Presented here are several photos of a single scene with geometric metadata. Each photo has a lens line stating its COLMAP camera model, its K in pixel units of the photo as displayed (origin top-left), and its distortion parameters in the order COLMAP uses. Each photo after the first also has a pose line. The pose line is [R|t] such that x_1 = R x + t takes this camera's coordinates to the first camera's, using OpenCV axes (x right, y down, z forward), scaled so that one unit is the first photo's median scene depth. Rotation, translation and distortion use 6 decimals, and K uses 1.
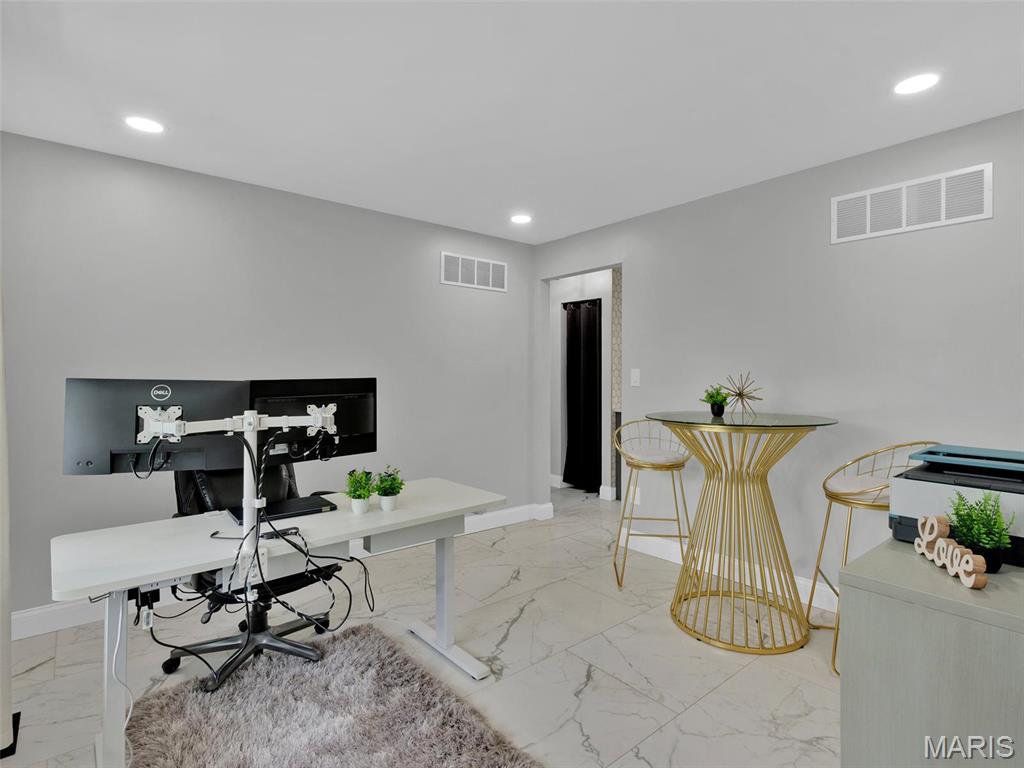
lens RADIAL K [[527.0, 0, 501.3], [0, 527.0, 367.3], [0, 0, 1]] dist [0.007064, 0.000864]
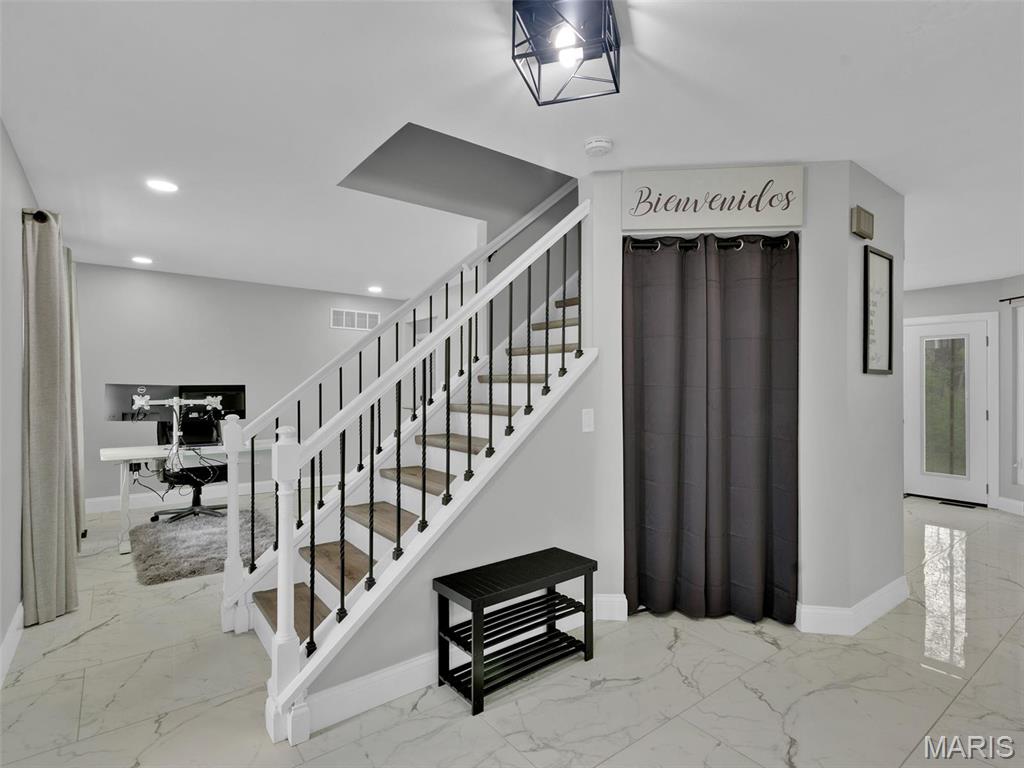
lens RADIAL K [[527.0, 0, 513.4], [0, 527.0, 385.9], [0, 0, 1]] dist [0.007064, 0.000864]
pose [[0.999622, 0.005627, -0.026913, 1.186182], [-0.005236, 0.999880, 0.014586, -0.016967], [0.026992, -0.014440, 0.999531, -1.462961]]
